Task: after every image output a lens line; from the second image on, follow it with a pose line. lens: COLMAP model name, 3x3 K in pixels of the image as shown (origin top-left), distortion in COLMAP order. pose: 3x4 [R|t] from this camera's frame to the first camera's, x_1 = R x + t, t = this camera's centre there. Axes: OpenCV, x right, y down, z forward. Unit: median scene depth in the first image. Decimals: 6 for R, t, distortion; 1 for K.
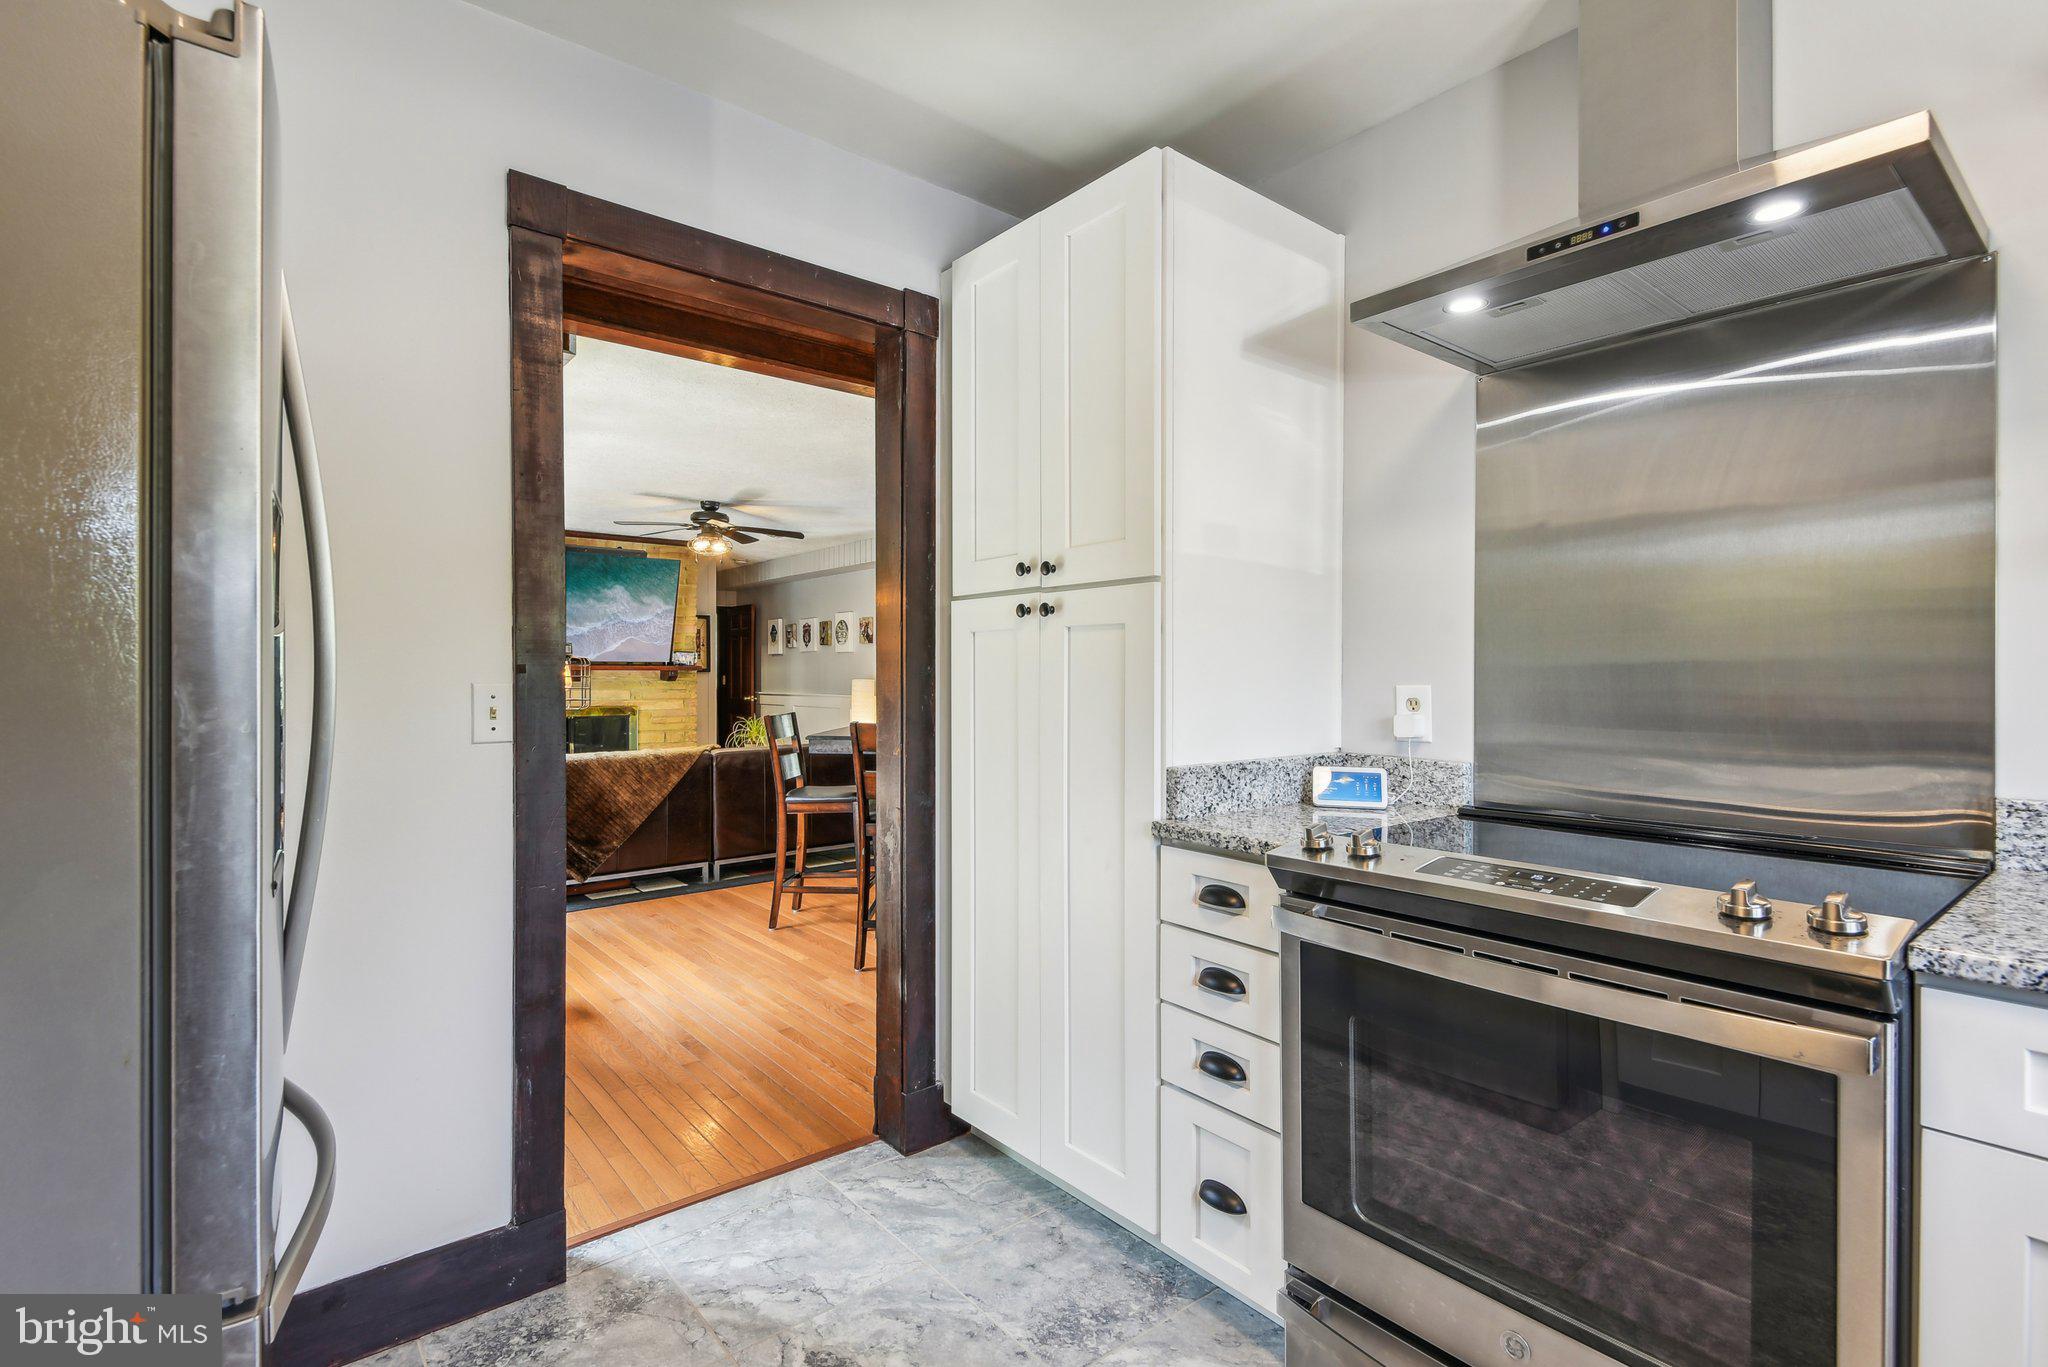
lens RADIAL K [[965.0, 0, 1024.0], [0, 965.0, 682.9], [0, 0, 1]] dist [0.004077, -0.004506]
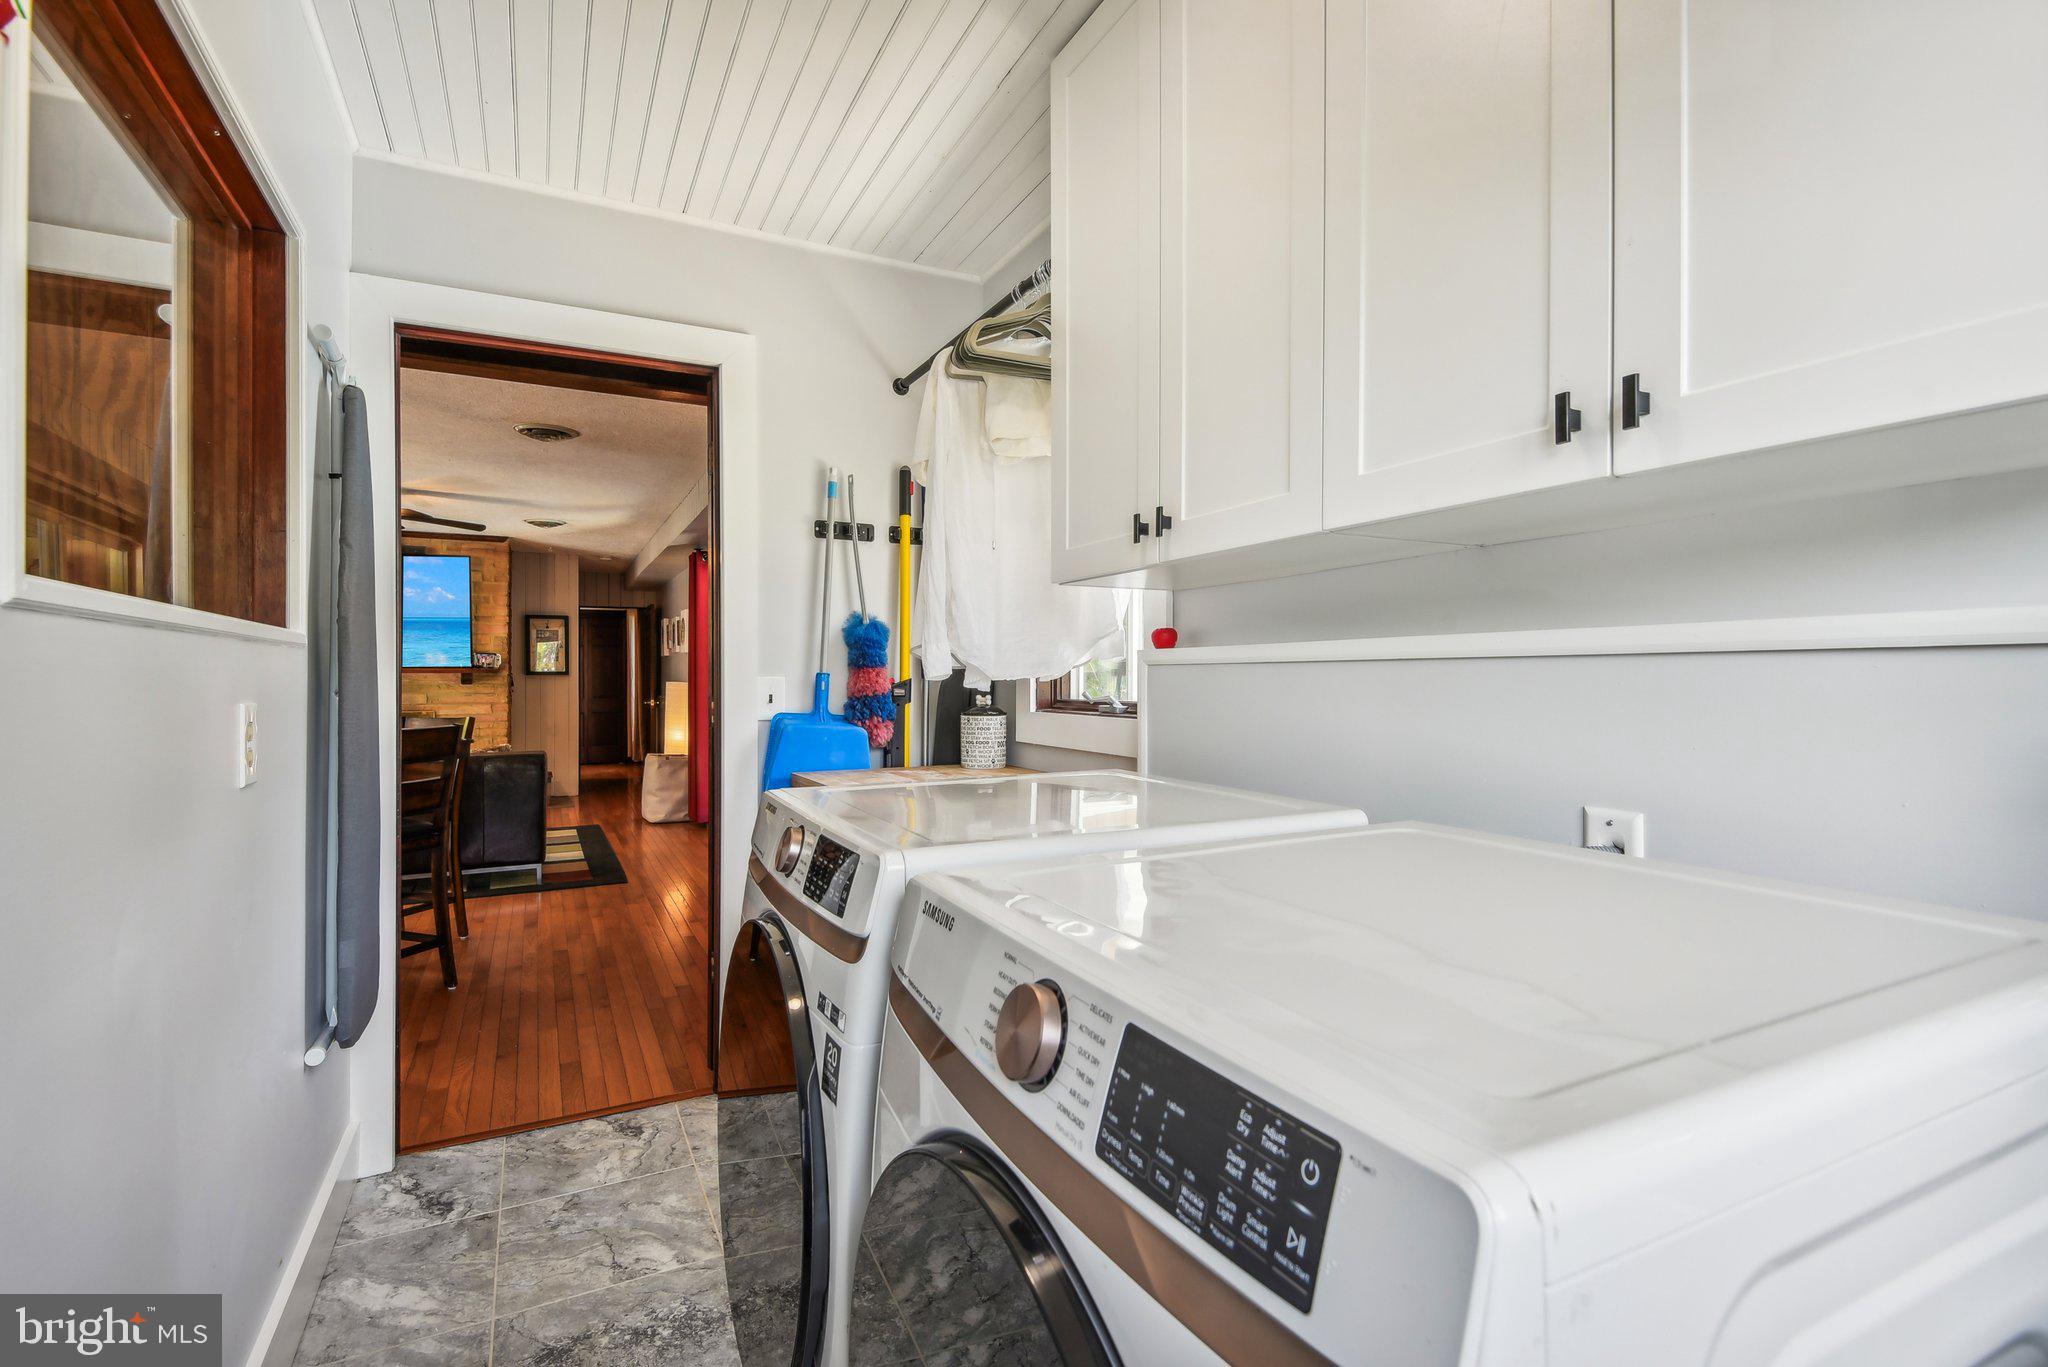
lens RADIAL K [[965.0, 0, 1028.7], [0, 965.0, 682.7], [0, 0, 1]] dist [0.004077, -0.004506]
pose [[0.977644, 0.006652, -0.210161, 0.368809], [-0.008452, 0.999935, -0.007668, -0.001112], [0.210096, 0.009273, 0.977637, 0.191195]]
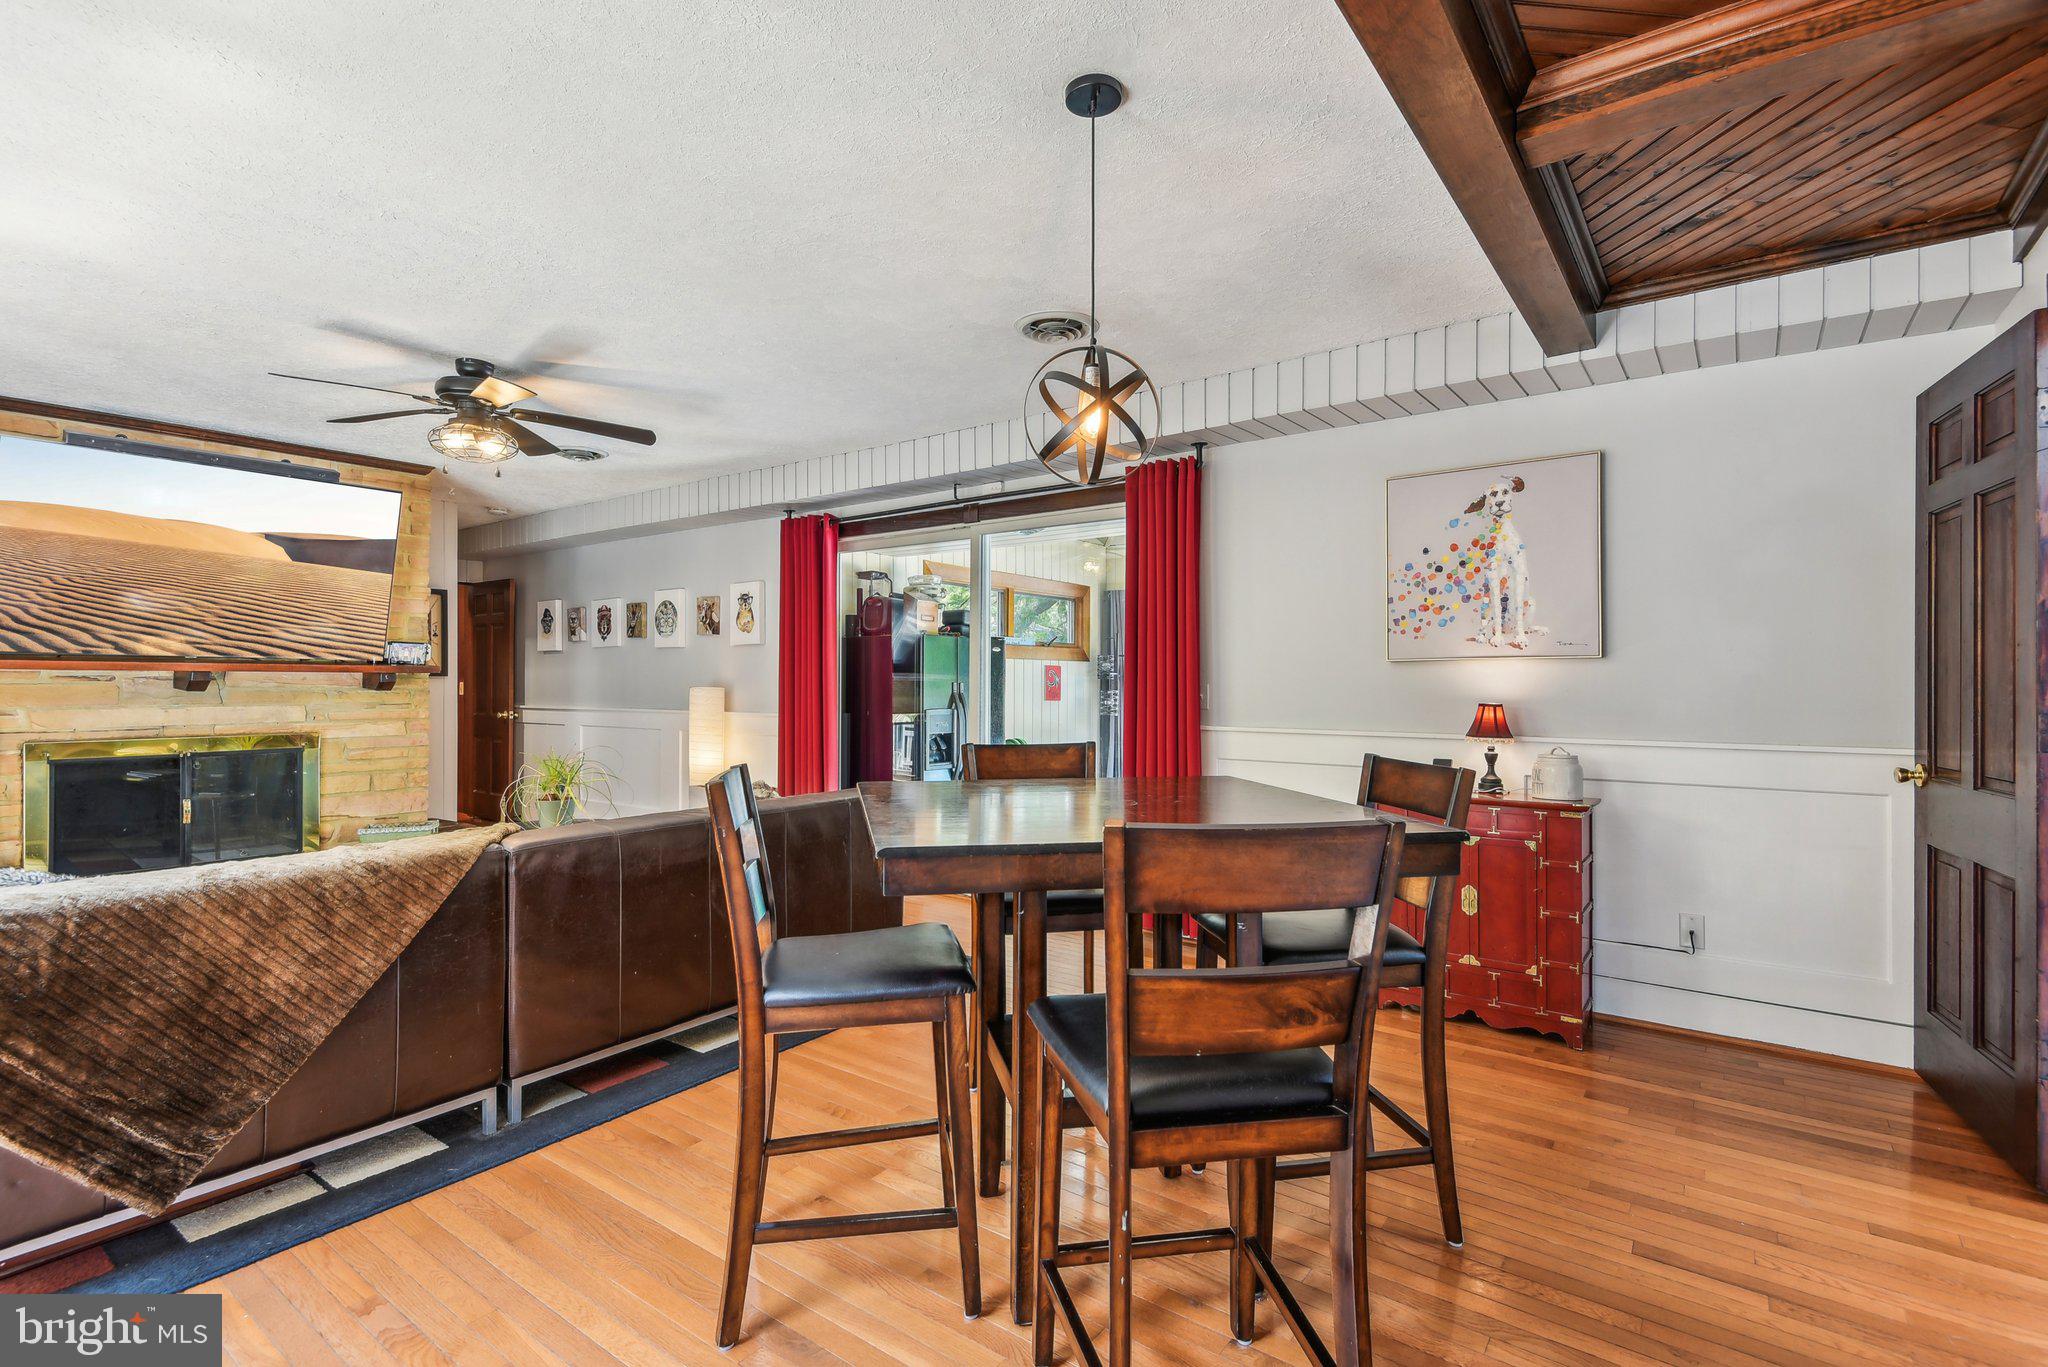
lens RADIAL K [[965.0, 0, 1026.8], [0, 965.0, 684.2], [0, 0, 1]] dist [0.004077, -0.004506]
pose [[0.968449, 0.002050, 0.249202, -0.124487], [-0.000241, 0.999973, -0.007289, -0.001432], [-0.249210, 0.006999, 0.968424, 0.308998]]
